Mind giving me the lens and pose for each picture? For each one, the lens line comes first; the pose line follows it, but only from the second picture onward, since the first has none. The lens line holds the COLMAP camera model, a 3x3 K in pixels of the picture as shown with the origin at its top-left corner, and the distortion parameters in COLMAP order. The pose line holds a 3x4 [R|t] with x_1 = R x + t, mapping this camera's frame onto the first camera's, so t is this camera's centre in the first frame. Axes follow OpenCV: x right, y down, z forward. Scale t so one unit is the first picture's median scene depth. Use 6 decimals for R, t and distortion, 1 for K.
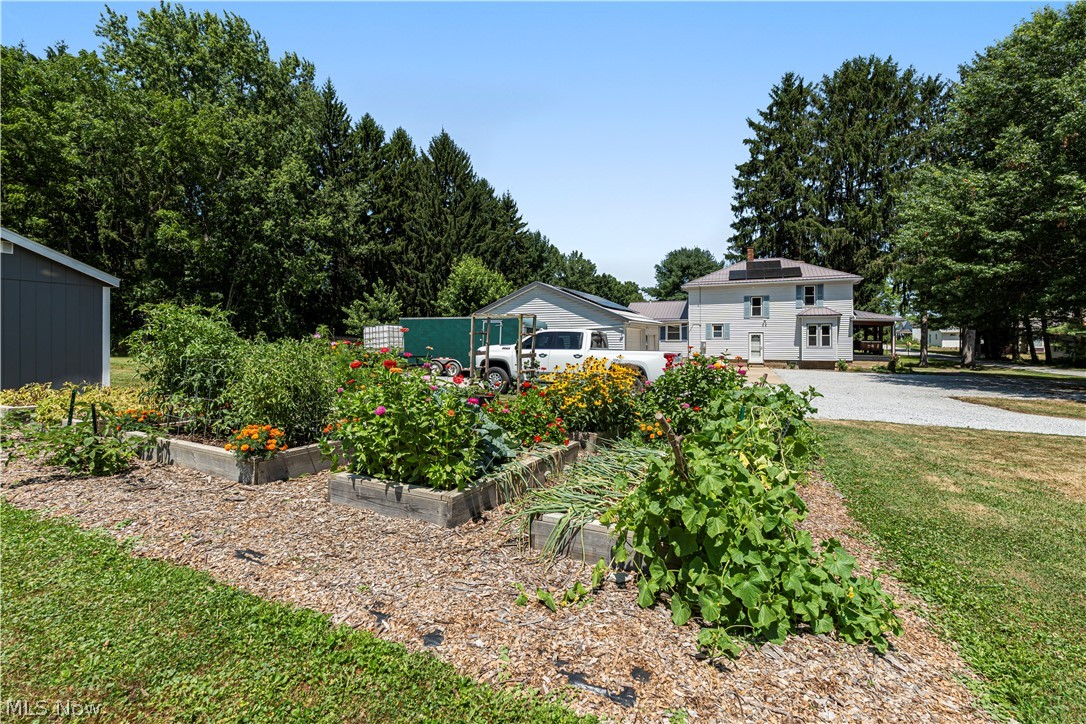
lens RADIAL K [[492.2, 0, 532.2], [0, 492.2, 338.8], [0, 0, 1]] dist [-0.010560, 0.000808]
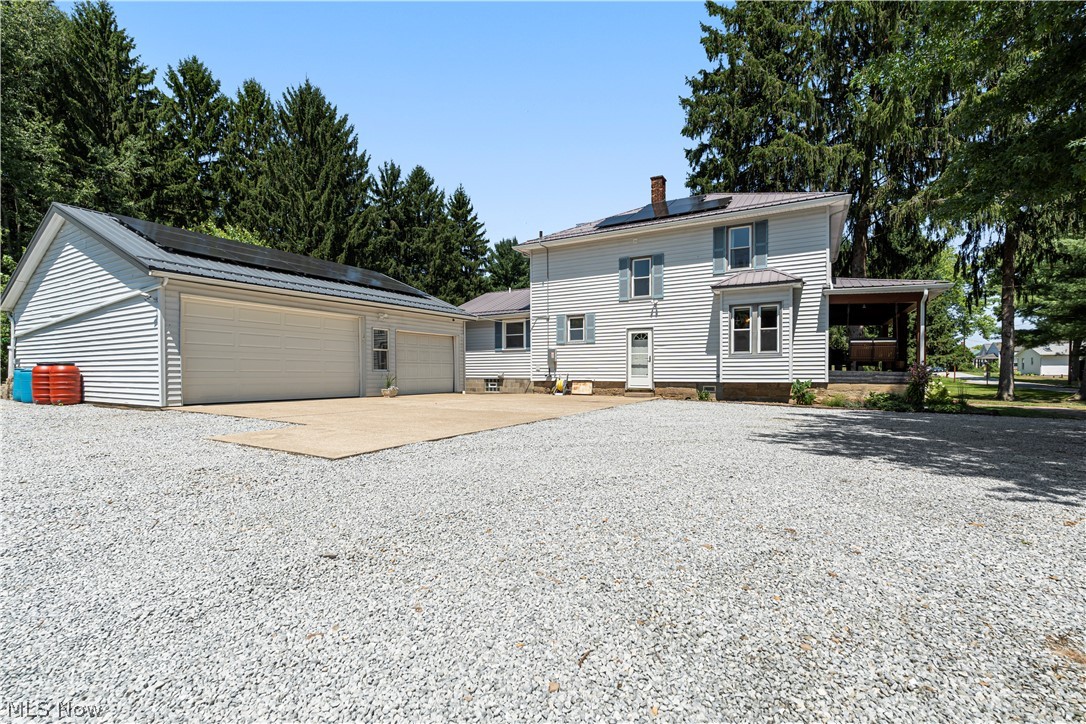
lens RADIAL K [[492.2, 0, 533.6], [0, 492.2, 380.0], [0, 0, 1]] dist [-0.010560, 0.000808]
pose [[0.994339, 0.002839, -0.106213, 0.385522], [-0.001143, 0.999871, 0.016025, 0.031084], [0.106245, -0.015813, 0.994214, 0.463505]]
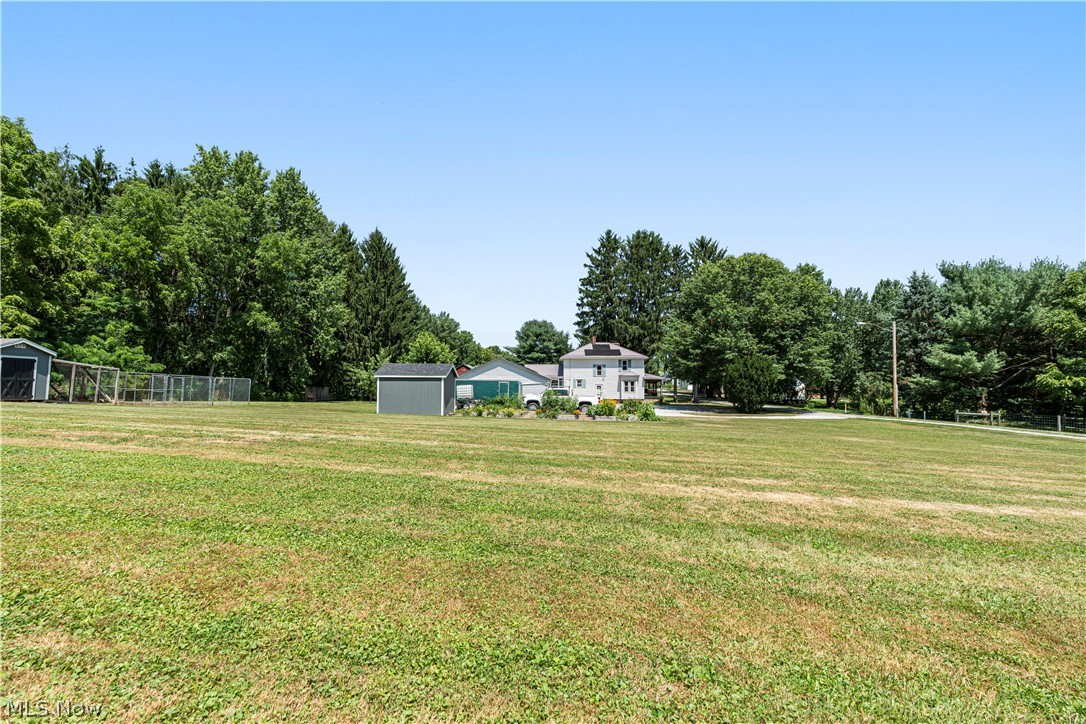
lens RADIAL K [[492.2, 0, 540.6], [0, 492.2, 355.9], [0, 0, 1]] dist [-0.010560, 0.000808]
pose [[0.922285, 0.023910, 0.385770, -0.447262], [-0.005316, 0.998775, -0.049195, -0.026316], [-0.386474, 0.043321, 0.921282, -0.602403]]
